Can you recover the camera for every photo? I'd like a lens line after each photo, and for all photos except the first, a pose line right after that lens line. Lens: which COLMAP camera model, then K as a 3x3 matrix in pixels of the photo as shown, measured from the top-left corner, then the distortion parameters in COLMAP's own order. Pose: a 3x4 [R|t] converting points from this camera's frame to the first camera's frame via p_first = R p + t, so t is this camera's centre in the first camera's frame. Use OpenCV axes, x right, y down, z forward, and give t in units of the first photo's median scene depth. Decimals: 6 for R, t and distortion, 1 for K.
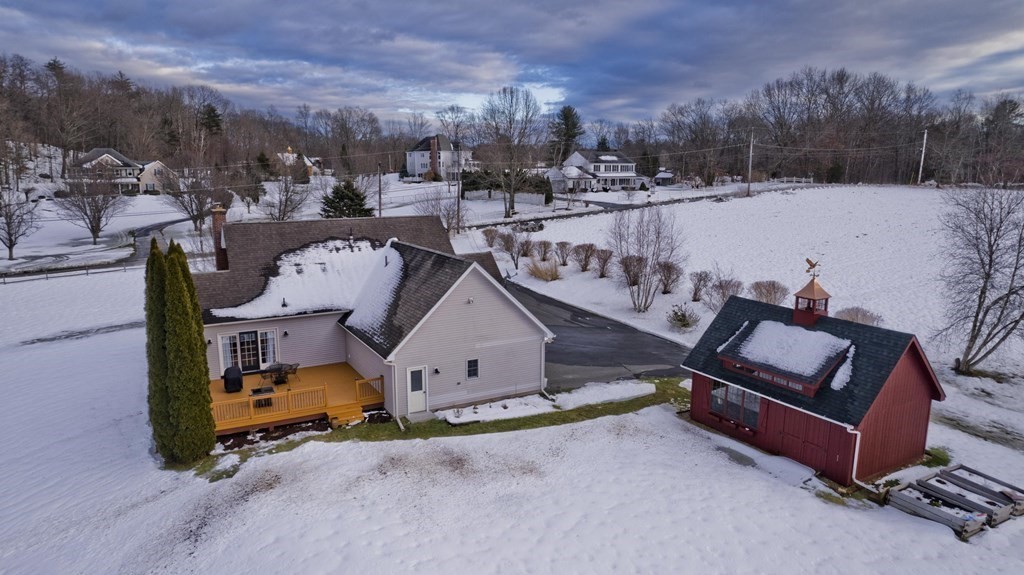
lens RADIAL K [[654.0, 0, 506.6], [0, 654.0, 290.3], [0, 0, 1]] dist [-0.071017, 0.054093]
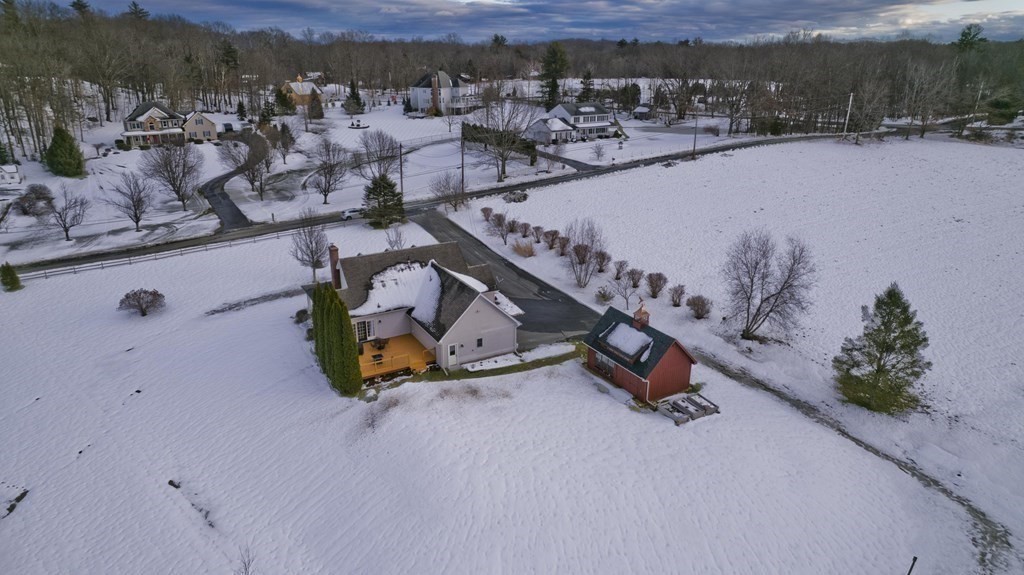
lens RADIAL K [[654.0, 0, 506.6], [0, 654.0, 290.3], [0, 0, 1]] dist [-0.071017, 0.054093]
pose [[0.999975, -0.004737, 0.005211, 0.019886], [0.003792, 0.985720, 0.168348, -0.355864], [-0.005934, -0.168324, 0.985714, -0.897528]]
